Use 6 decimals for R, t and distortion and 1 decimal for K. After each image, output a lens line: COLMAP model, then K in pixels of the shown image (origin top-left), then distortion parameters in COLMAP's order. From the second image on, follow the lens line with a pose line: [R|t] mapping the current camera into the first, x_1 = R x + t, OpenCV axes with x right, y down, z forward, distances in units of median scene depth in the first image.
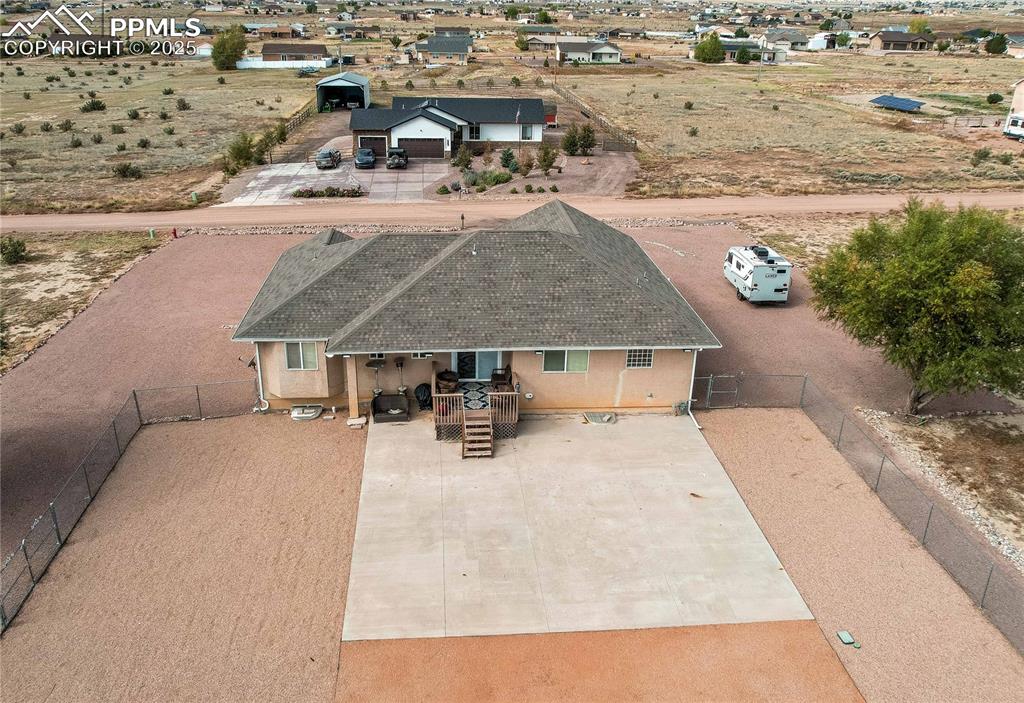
lens RADIAL K [[814.6, 0, 503.2], [0, 814.6, 351.6], [0, 0, 1]] dist [-0.040174, 0.015110]
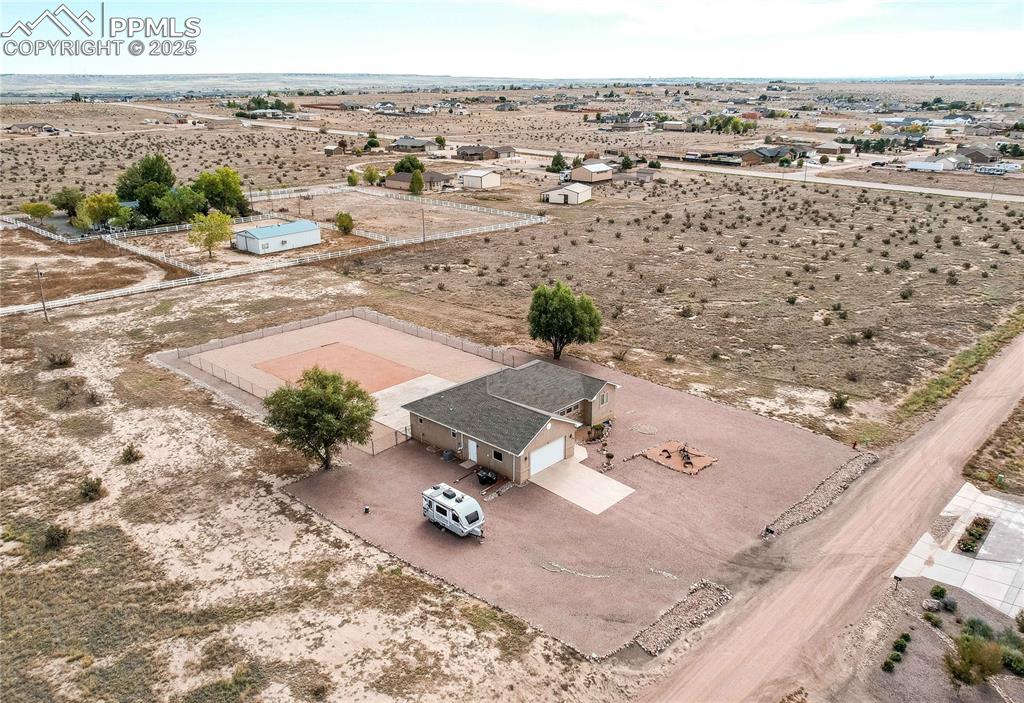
lens RADIAL K [[814.6, 0, 503.2], [0, 814.6, 351.6], [0, 0, 1]] dist [-0.040174, 0.015110]
pose [[-0.747529, 0.202185, -0.632710, 1.442078], [-0.272394, 0.775454, 0.569626, -1.503826], [0.605807, 0.598158, -0.524600, 2.201753]]
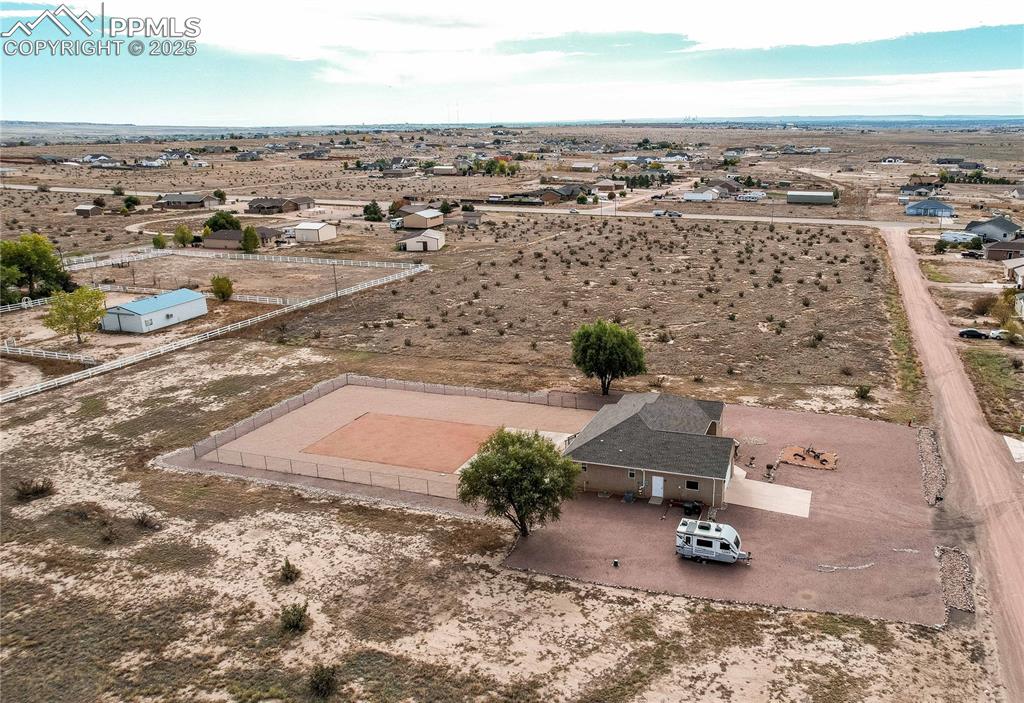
lens RADIAL K [[818.8, 0, 608.9], [0, 818.8, 349.8], [0, 0, 1]] dist [-0.065621, 0.077267]
pose [[-0.374557, 0.238038, -0.896128, 2.097667], [-0.371997, 0.846710, 0.380396, -1.142233], [0.849309, 0.475836, -0.228592, 1.400806]]
